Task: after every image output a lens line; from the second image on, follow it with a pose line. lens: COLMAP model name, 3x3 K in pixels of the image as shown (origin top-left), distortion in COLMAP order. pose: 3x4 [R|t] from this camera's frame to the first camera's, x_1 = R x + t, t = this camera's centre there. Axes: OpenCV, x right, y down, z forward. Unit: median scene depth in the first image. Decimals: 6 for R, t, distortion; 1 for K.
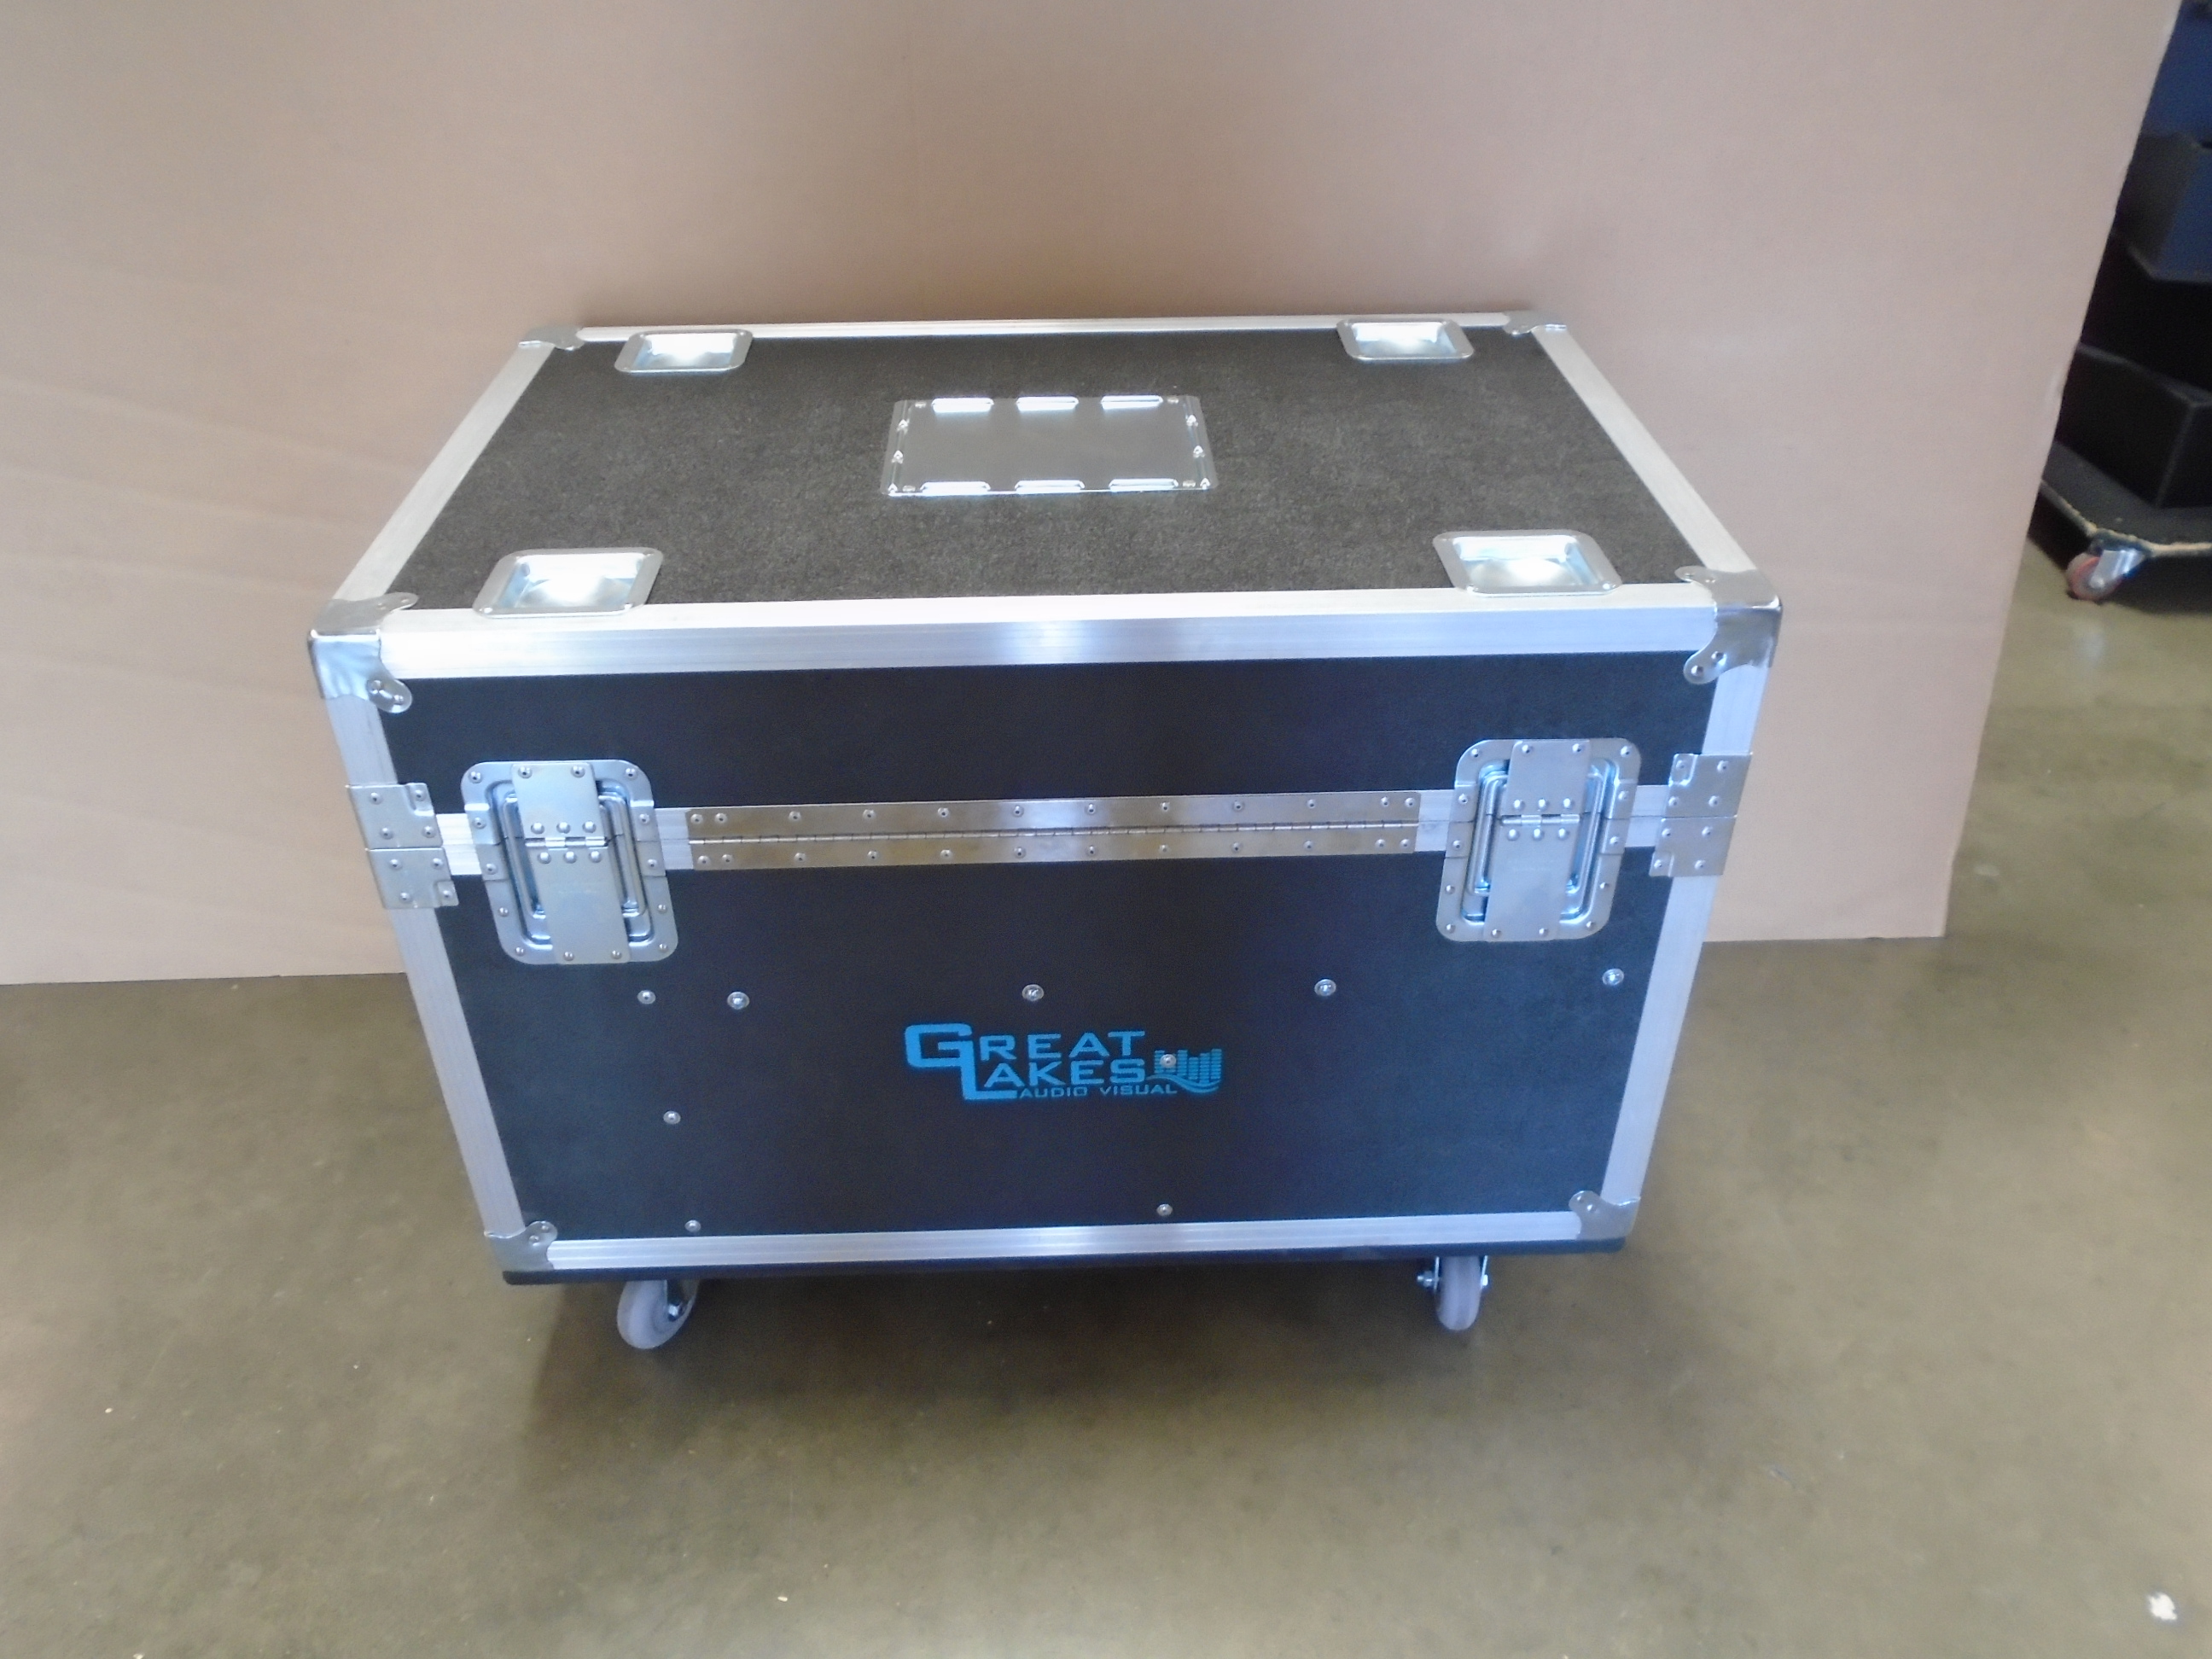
lens RADIAL K [[1693.9, 0, 1107.7], [0, 1693.9, 827.5], [0, 0, 1]] dist [-0.002578, -0.002986]
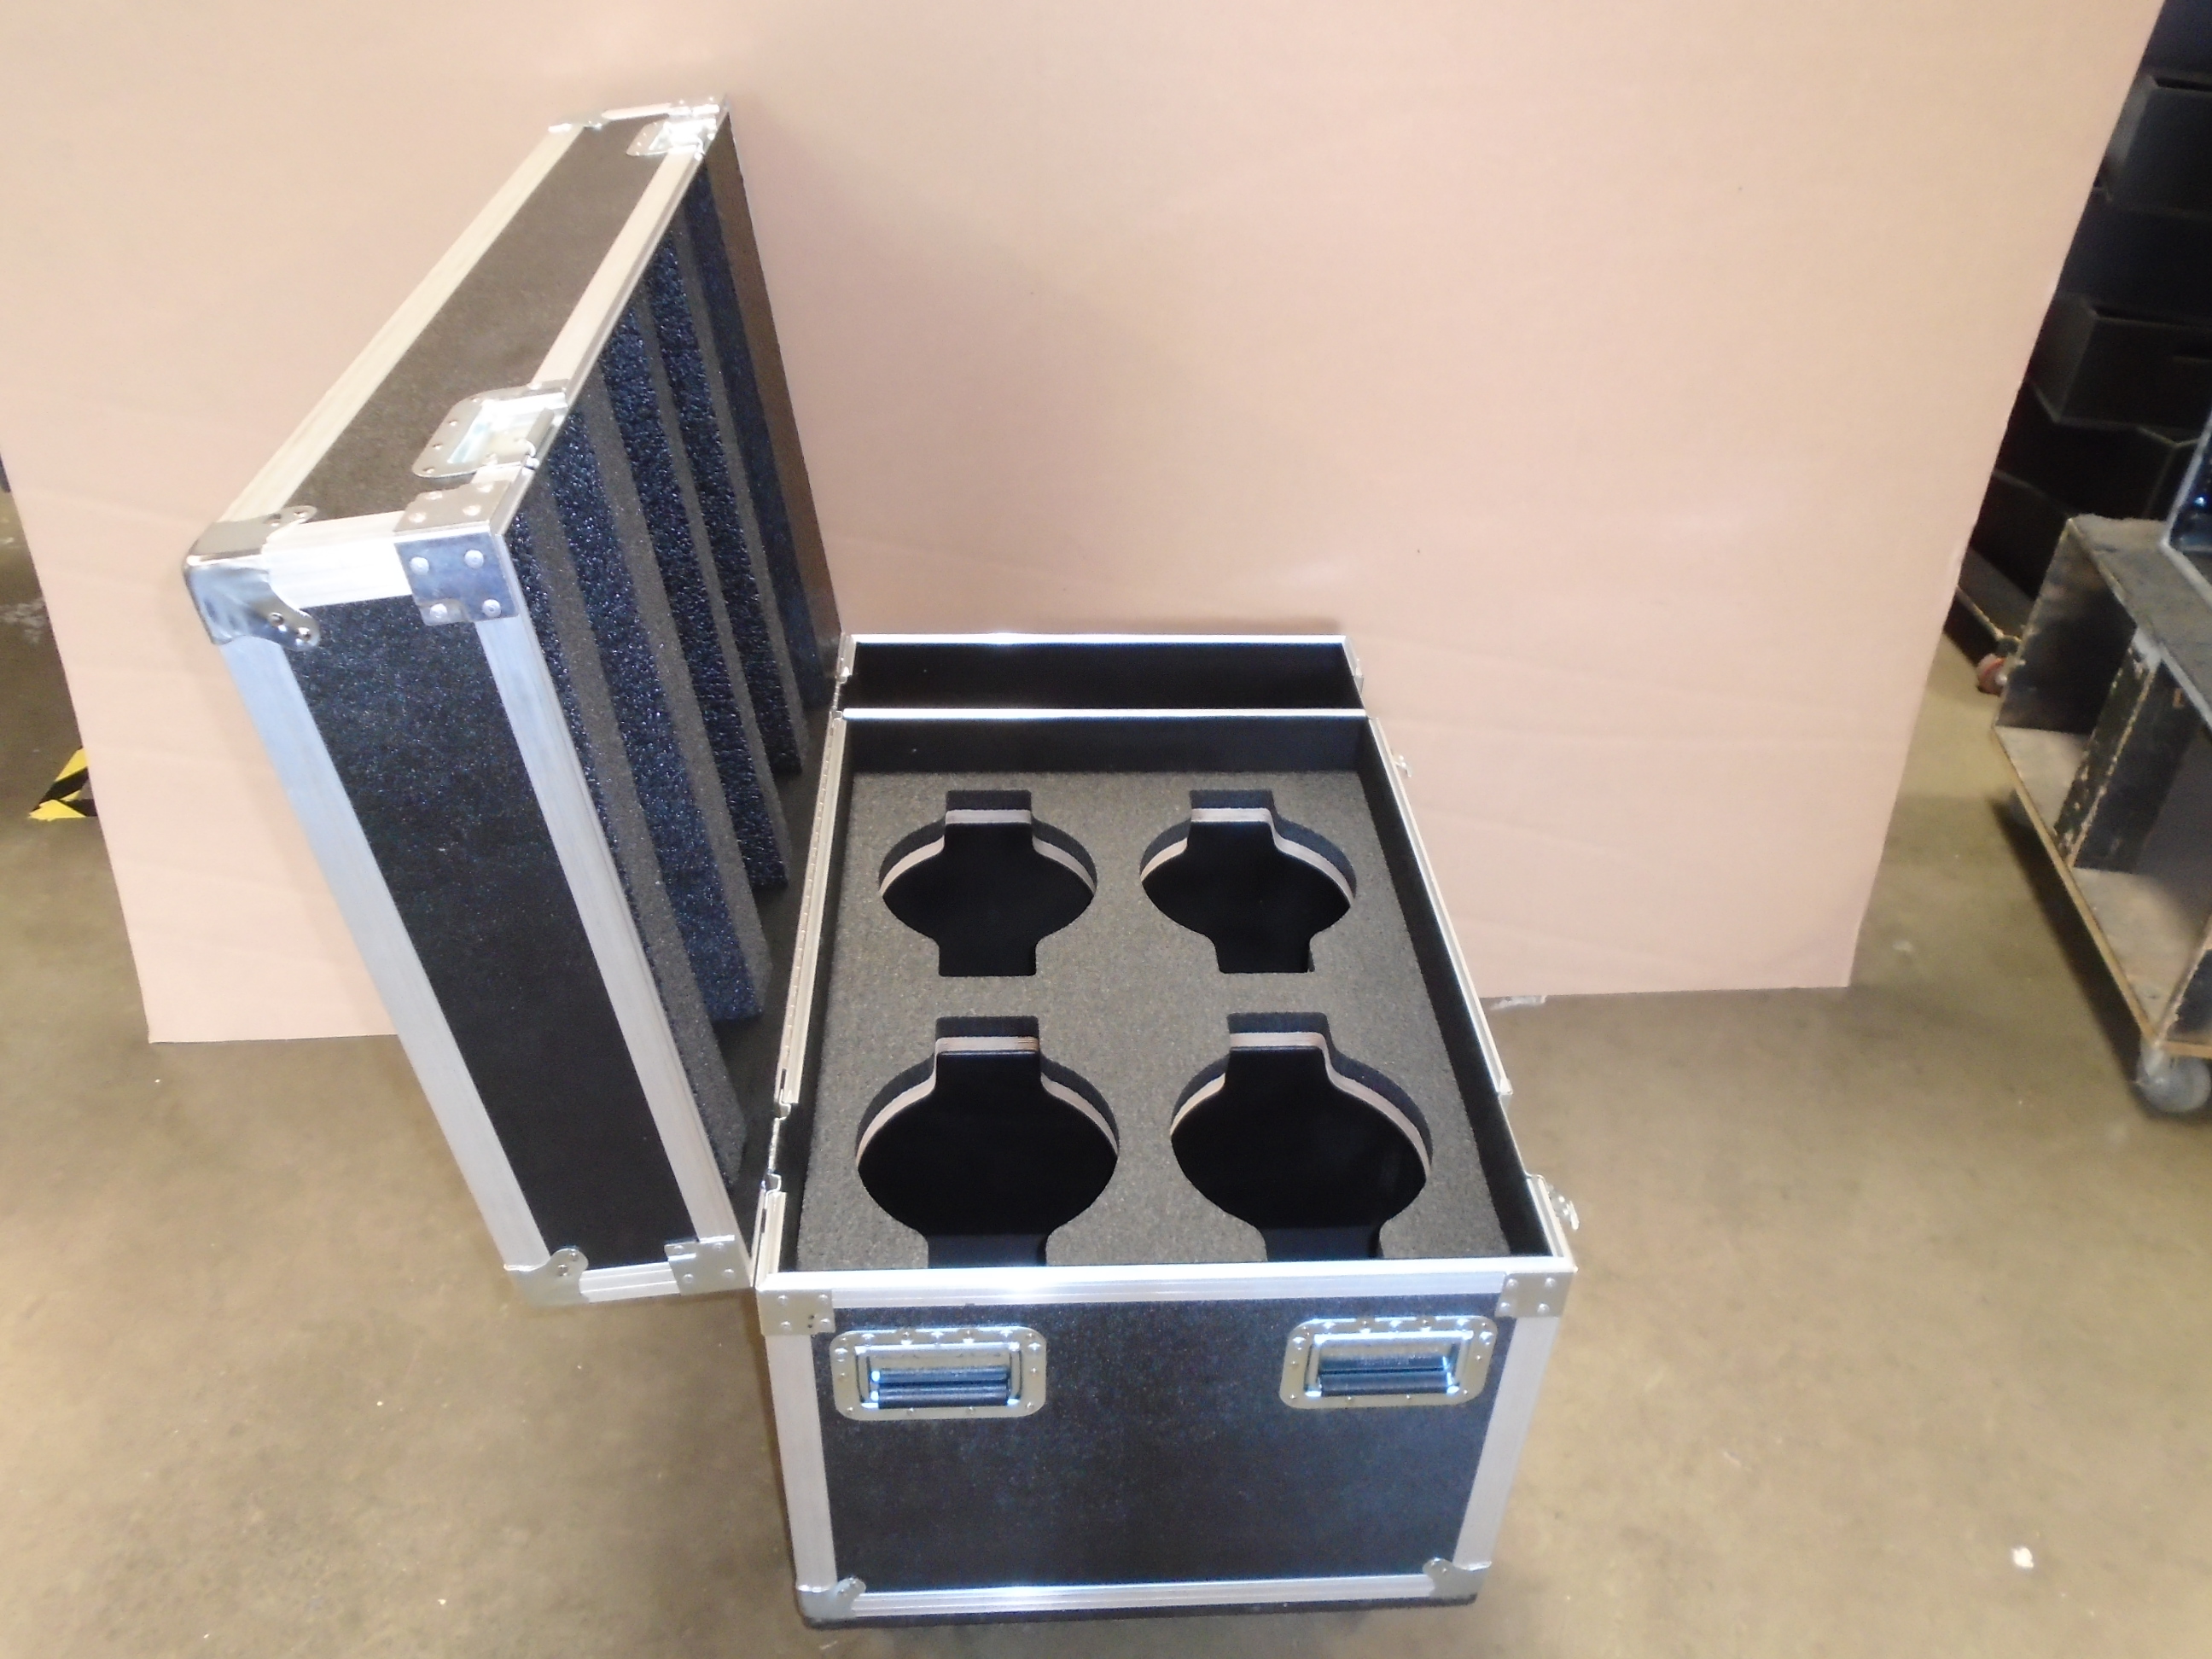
lens RADIAL K [[1693.9, 0, 1112.4], [0, 1693.9, 821.2], [0, 0, 1]] dist [-0.002578, -0.002986]
pose [[0.999137, 0.014206, 0.039037, -0.080685], [-0.014508, 0.999867, 0.007467, -0.062707], [-0.038926, -0.008027, 0.999210, -0.161126]]
